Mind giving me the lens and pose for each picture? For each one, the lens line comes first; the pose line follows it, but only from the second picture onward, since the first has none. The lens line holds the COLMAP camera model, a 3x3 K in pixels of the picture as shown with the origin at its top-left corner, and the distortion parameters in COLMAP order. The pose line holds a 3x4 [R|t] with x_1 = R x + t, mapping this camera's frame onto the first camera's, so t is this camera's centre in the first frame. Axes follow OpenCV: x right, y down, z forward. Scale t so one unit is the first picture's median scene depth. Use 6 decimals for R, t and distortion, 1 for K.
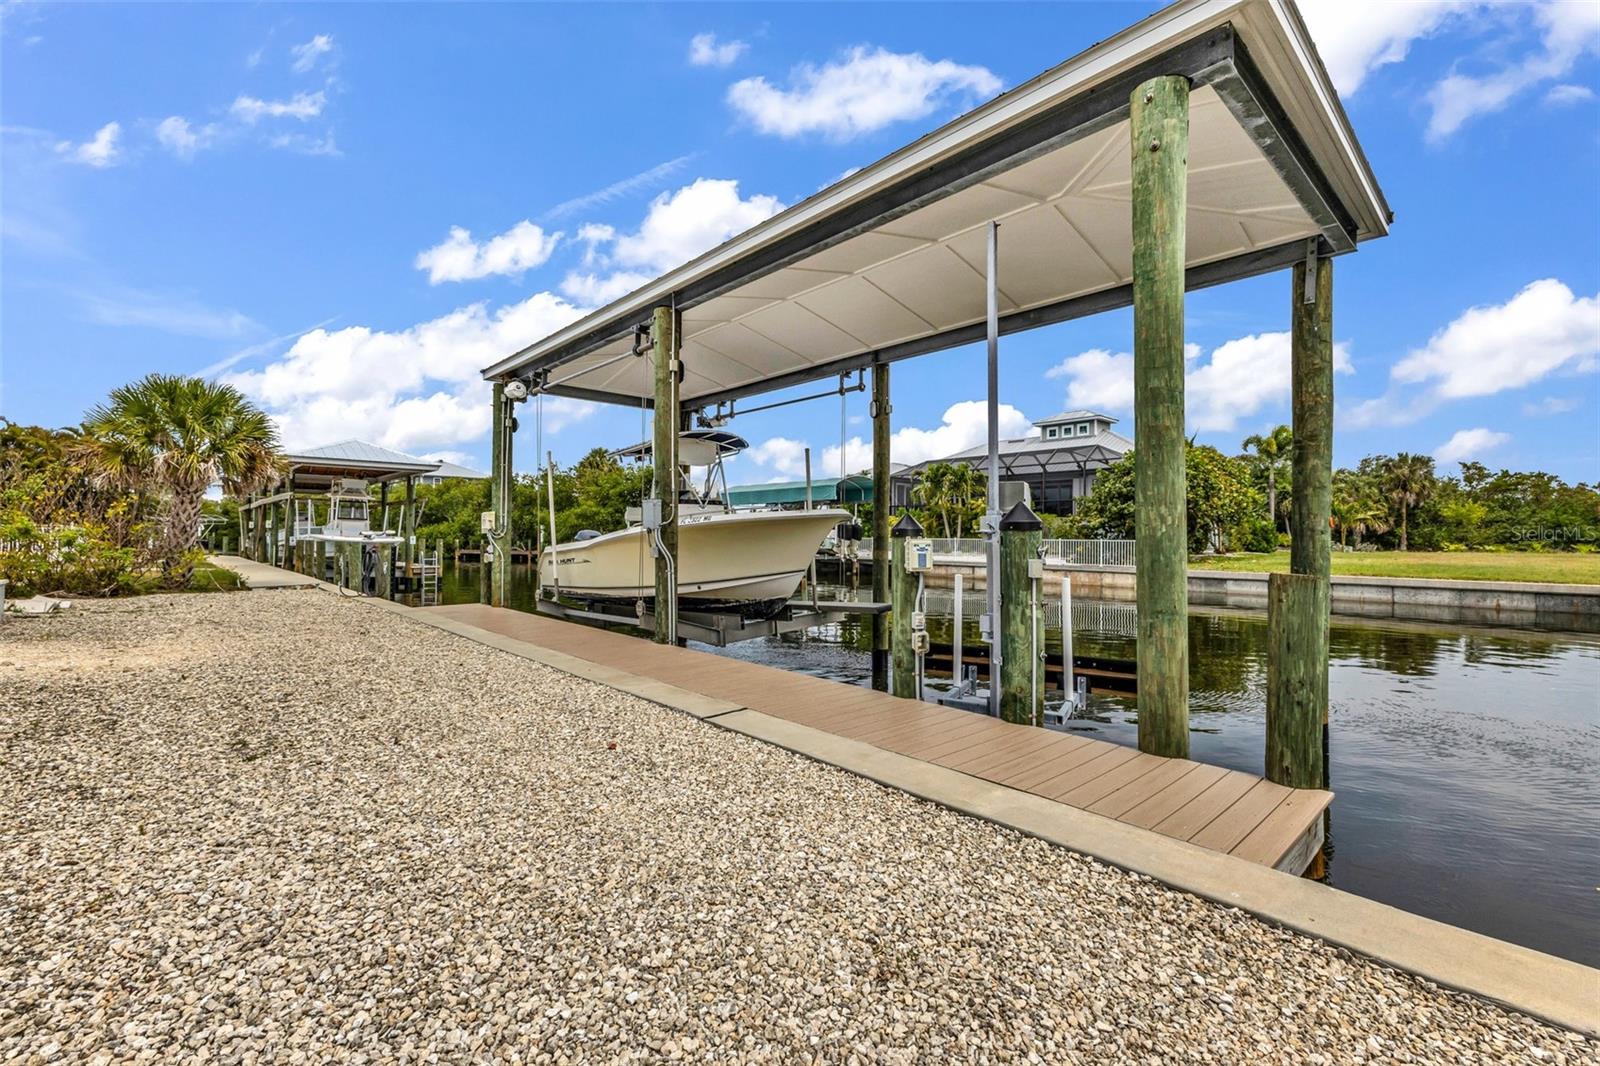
lens RADIAL K [[690.3, 0, 797.2], [0, 690.3, 531.8], [0, 0, 1]] dist [0.002795, -0.000040]
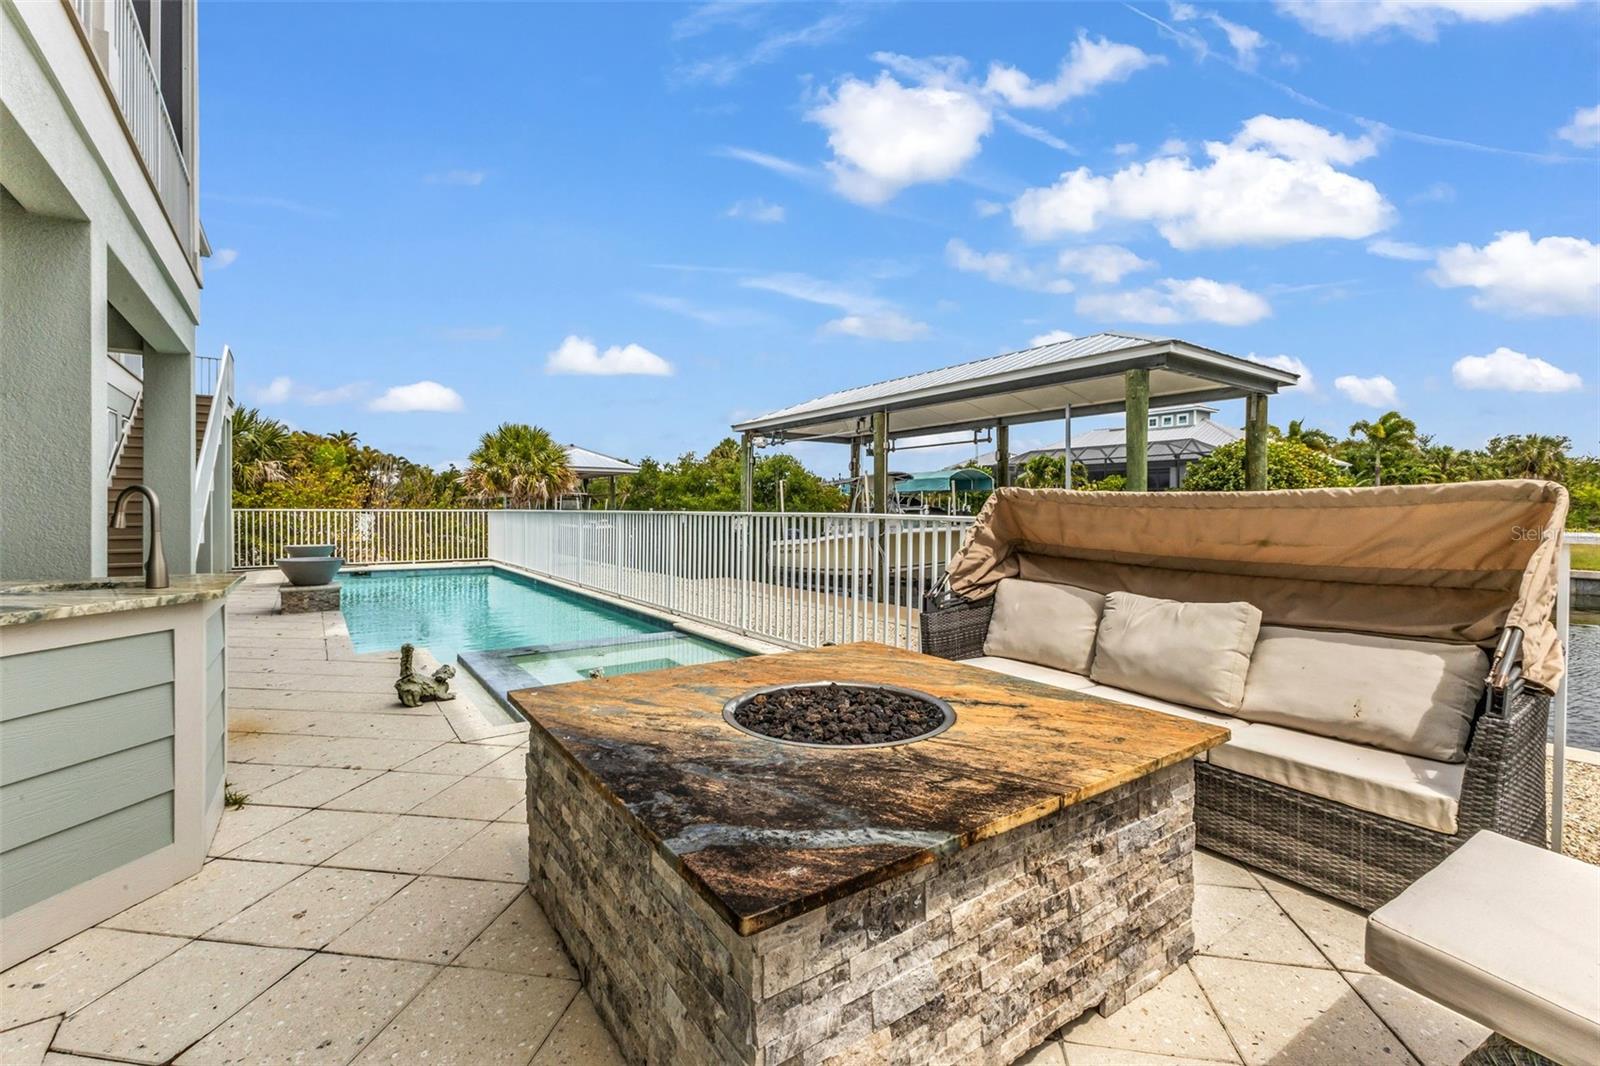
lens RADIAL K [[681.3, 0, 798.9], [0, 681.3, 515.6], [0, 0, 1]] dist [-0.000268, 0.000379]
pose [[0.990192, 0.000347, -0.139710, -0.054202], [0.001419, 0.999920, 0.012544, -0.028835], [0.139704, -0.012619, 0.990113, -0.265448]]
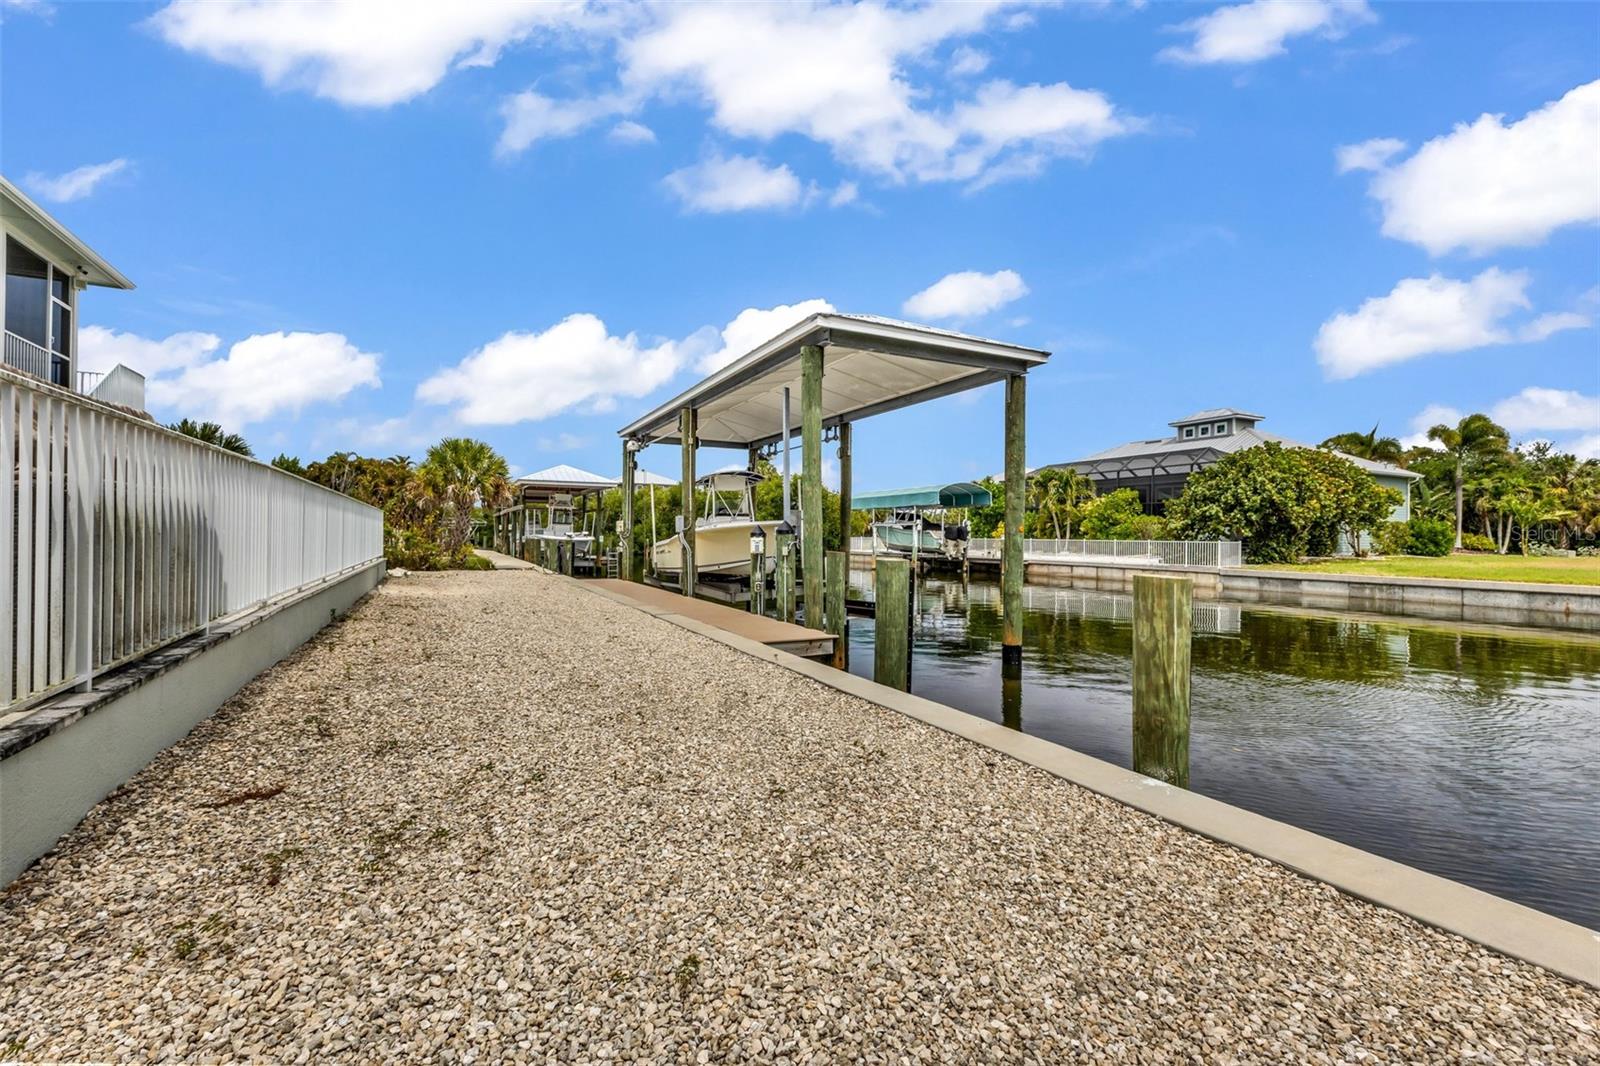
lens RADIAL K [[686.3, 0, 785.3], [0, 686.3, 536.6], [0, 0, 1]] dist [0.002324, -0.000043]
pose [[0.961122, 0.002661, -0.276111, 0.190664], [-0.001027, 0.999981, 0.006060, -0.001192], [0.276122, -0.005540, 0.961107, -0.224443]]
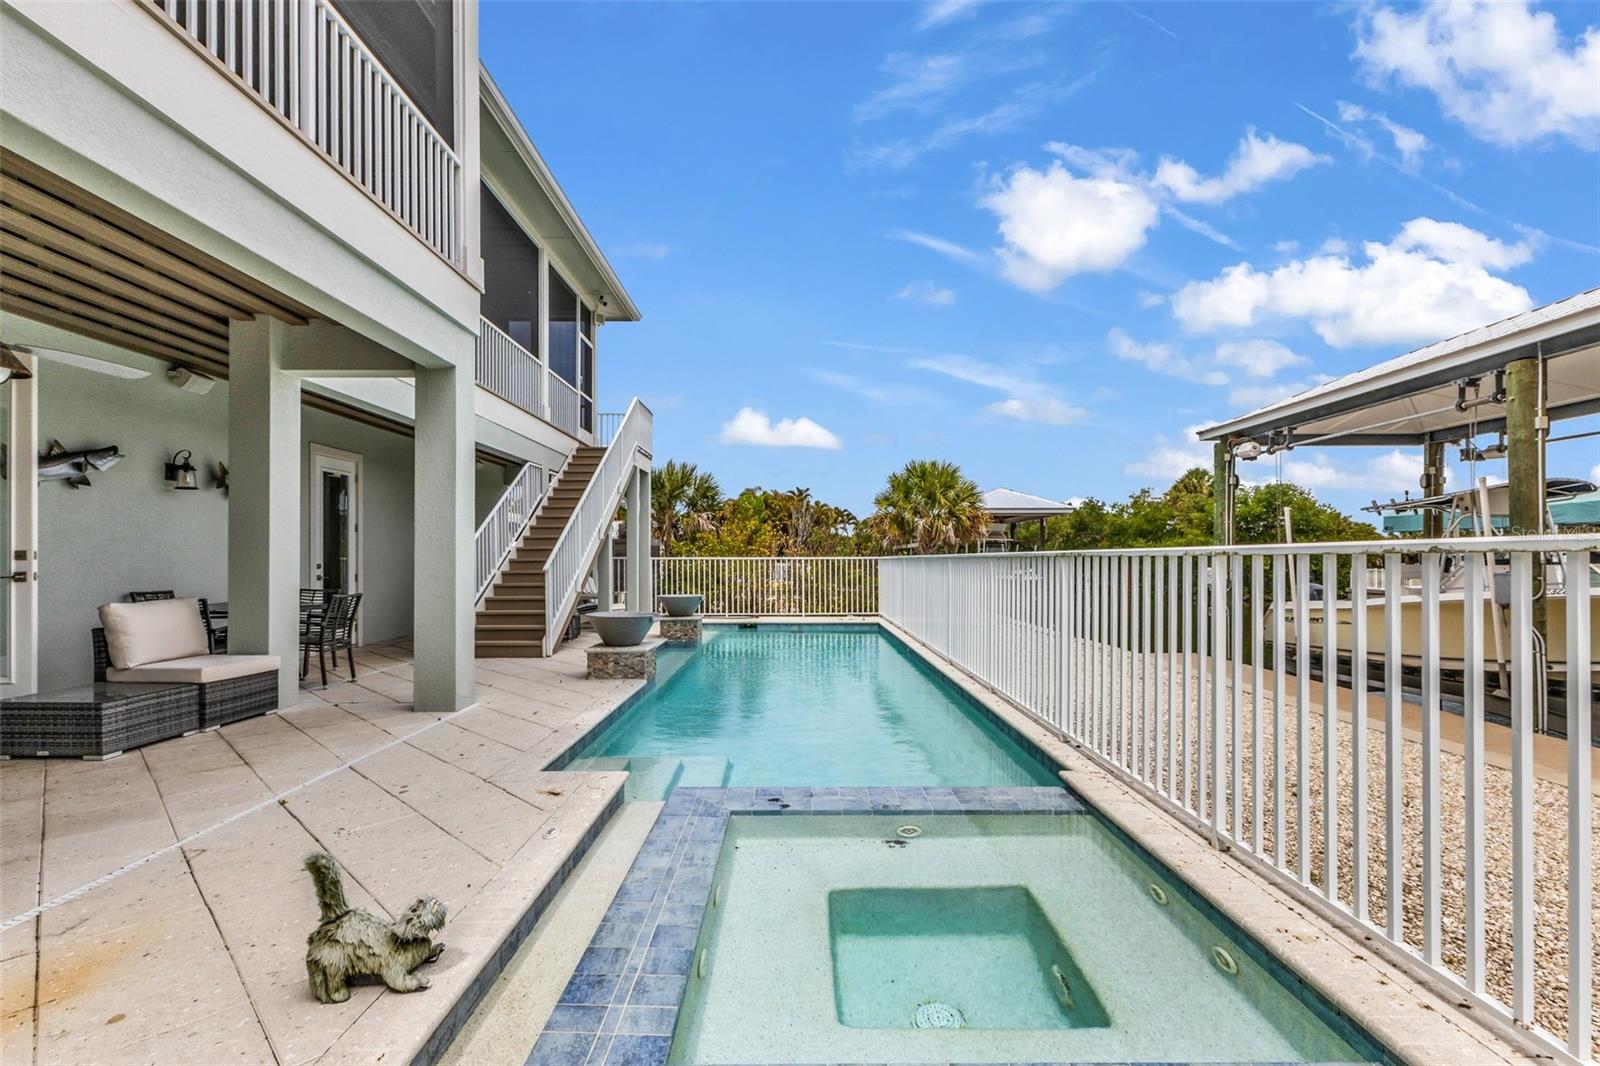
lens RADIAL K [[720.0, 0, 804.7], [0, 720.0, 558.5], [0, 0, 1]] dist [0.001595, 0.000109]
pose [[0.736278, -0.007291, -0.676640, -0.087276], [0.009270, 0.999957, -0.000688, -0.025041], [0.676616, -0.005765, 0.736314, -0.119985]]
